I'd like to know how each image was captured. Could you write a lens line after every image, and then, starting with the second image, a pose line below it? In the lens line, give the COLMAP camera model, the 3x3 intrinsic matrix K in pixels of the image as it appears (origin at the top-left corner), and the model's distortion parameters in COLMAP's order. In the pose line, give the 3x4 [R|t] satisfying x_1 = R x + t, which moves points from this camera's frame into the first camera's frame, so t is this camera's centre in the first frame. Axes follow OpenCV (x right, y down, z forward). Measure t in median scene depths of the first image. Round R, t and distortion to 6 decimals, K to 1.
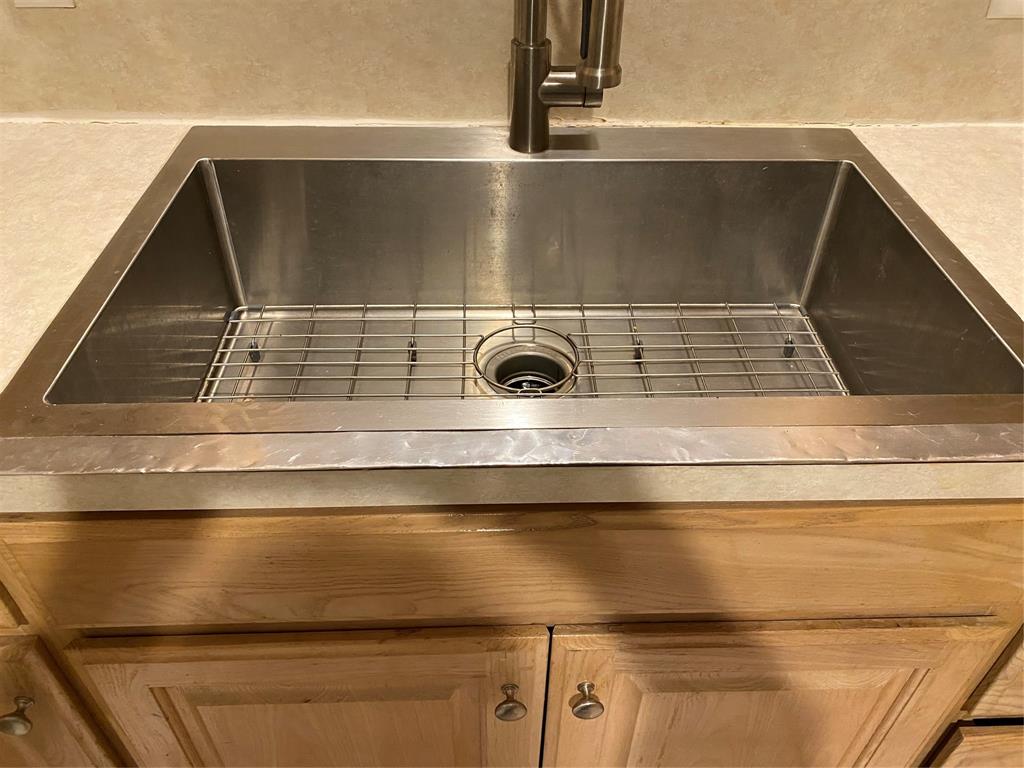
lens RADIAL K [[784.0, 0, 517.6], [0, 784.0, 383.5], [0, 0, 1]] dist [0.045955, -0.047239]
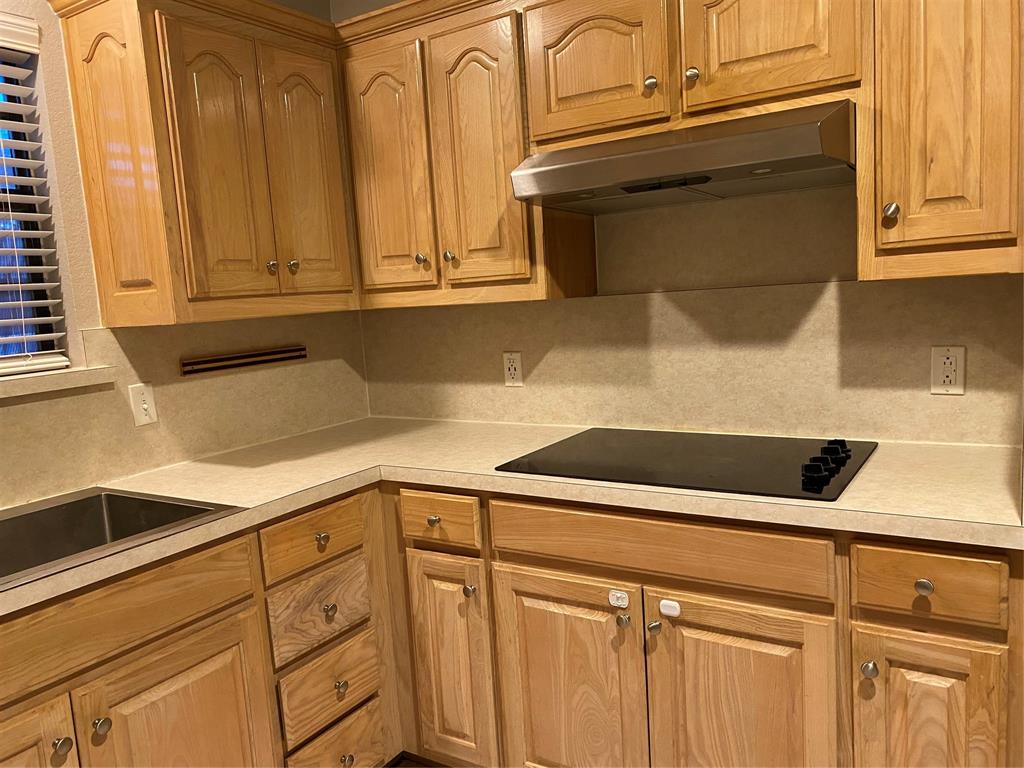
lens RADIAL K [[784.0, 0, 515.3], [0, 784.0, 389.6], [0, 0, 1]] dist [0.045955, -0.047239]
pose [[0.563470, -0.167826, 0.808910, -0.589510], [0.587857, 0.769413, -0.249857, 0.641967], [-0.580454, 0.616310, 0.532199, -0.873341]]
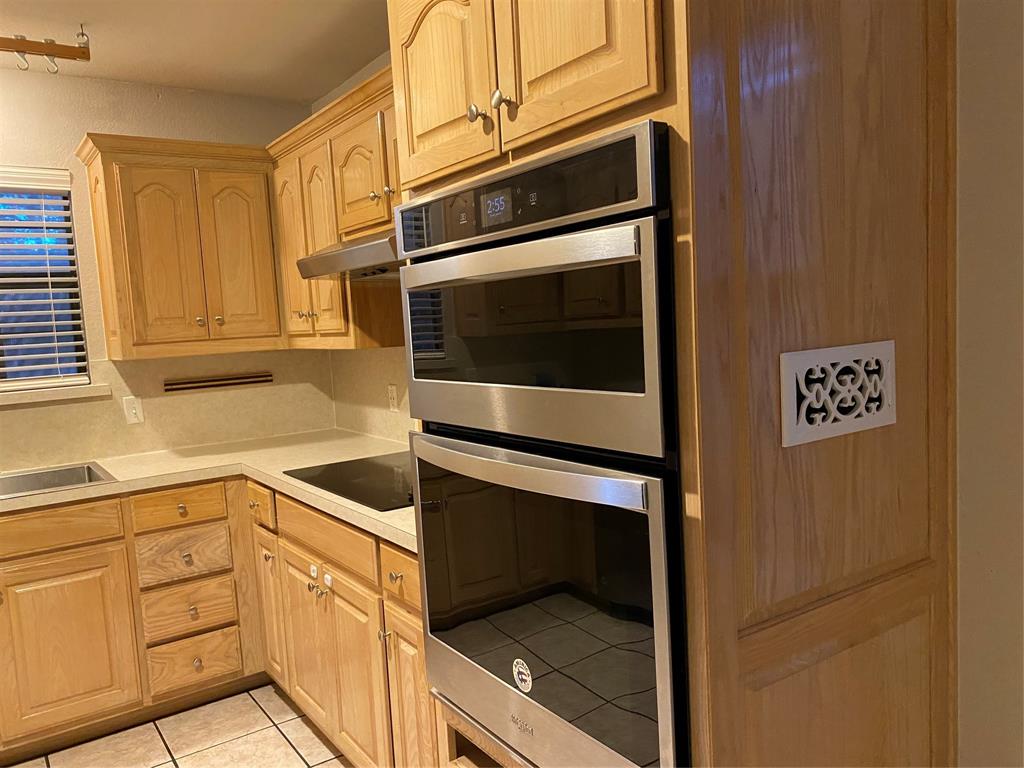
lens RADIAL K [[784.0, 0, 507.0], [0, 784.0, 392.5], [0, 0, 1]] dist [0.045955, -0.047239]
pose [[0.838651, -0.124616, 0.530223, 0.166960], [0.405597, 0.792618, -0.455245, 1.624672], [-0.363533, 0.596848, 0.715273, -2.093628]]
